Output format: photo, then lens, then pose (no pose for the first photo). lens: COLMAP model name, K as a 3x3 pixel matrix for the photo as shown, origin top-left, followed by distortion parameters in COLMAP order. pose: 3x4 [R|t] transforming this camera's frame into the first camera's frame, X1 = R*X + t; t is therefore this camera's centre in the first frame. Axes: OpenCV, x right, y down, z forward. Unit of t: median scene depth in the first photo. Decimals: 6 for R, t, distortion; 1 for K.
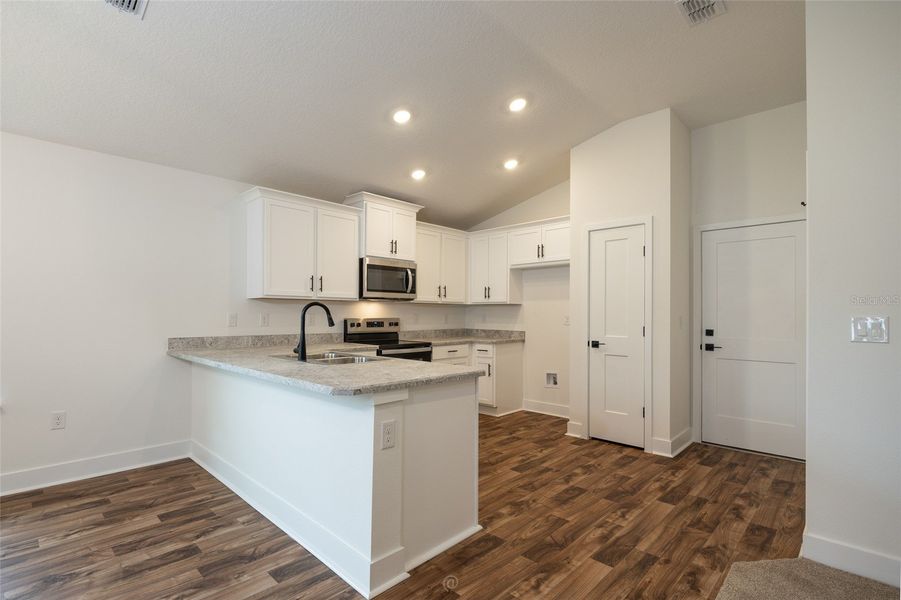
lens RADIAL K [[430.8, 0, 421.2], [0, 430.8, 311.3], [0, 0, 1]] dist [-0.000099, -0.000355]
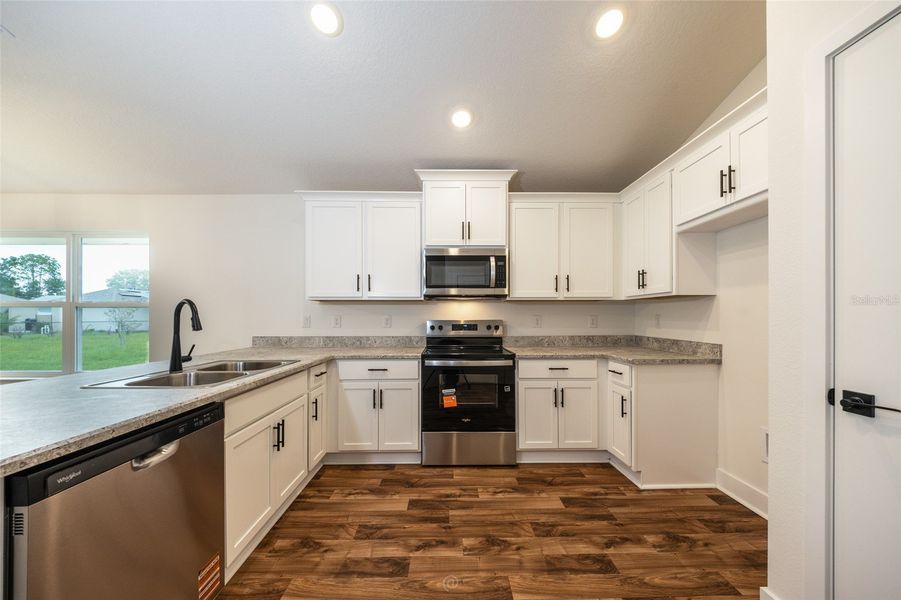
lens RADIAL K [[303.5, 0, 451.3], [0, 303.5, 315.2], [0, 0, 1]] dist [-0.004653, -0.000181]
pose [[0.724515, -0.011178, -0.689168, 0.296666], [0.009240, 0.999936, -0.006504, 0.010192], [0.689197, -0.001656, 0.724572, 0.567328]]
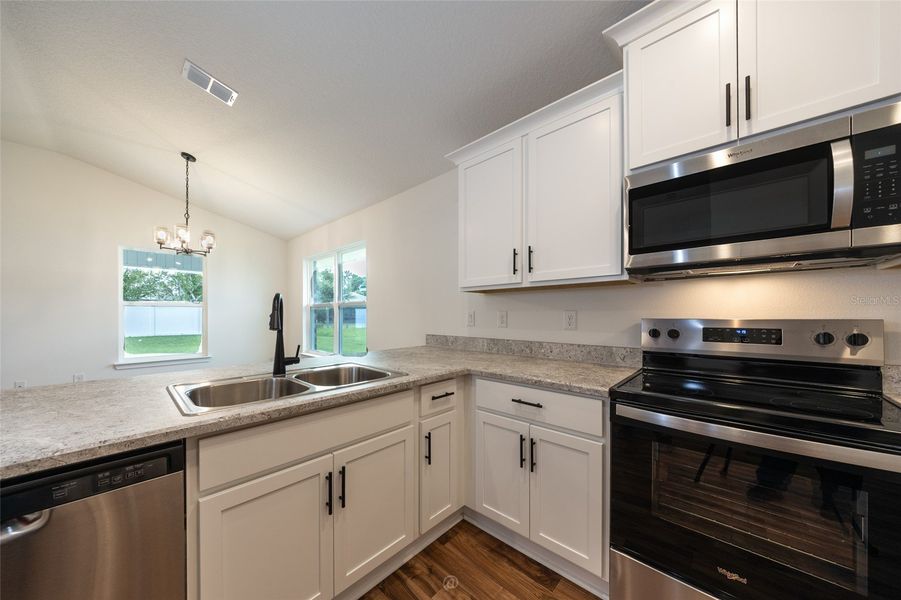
lens RADIAL K [[303.5, 0, 451.3], [0, 303.5, 315.2], [0, 0, 1]] dist [-0.004653, -0.000181]
pose [[0.047357, -0.002097, -0.998876, 0.152186], [0.008676, 0.999961, -0.001688, 0.010837], [0.998840, -0.008586, 0.047373, 0.759078]]
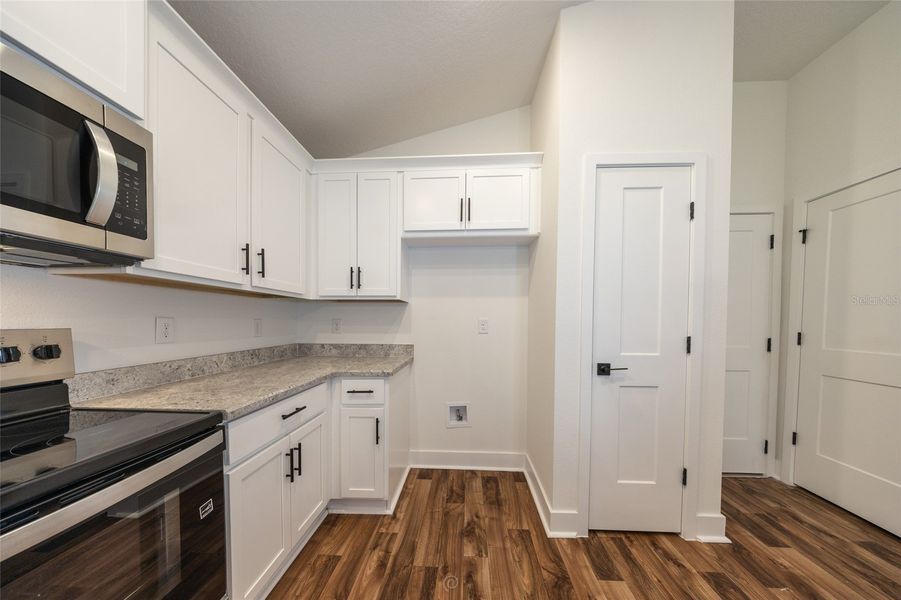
lens RADIAL K [[272.4, 0, 454.3], [0, 272.4, 326.3], [0, 0, 1]] dist [-0.000699, -0.000041]
pose [[0.735900, -0.014608, 0.676933, 0.014058], [-0.002720, 0.999695, 0.024530, 0.010181], [-0.677085, -0.019892, 0.735636, 0.766999]]
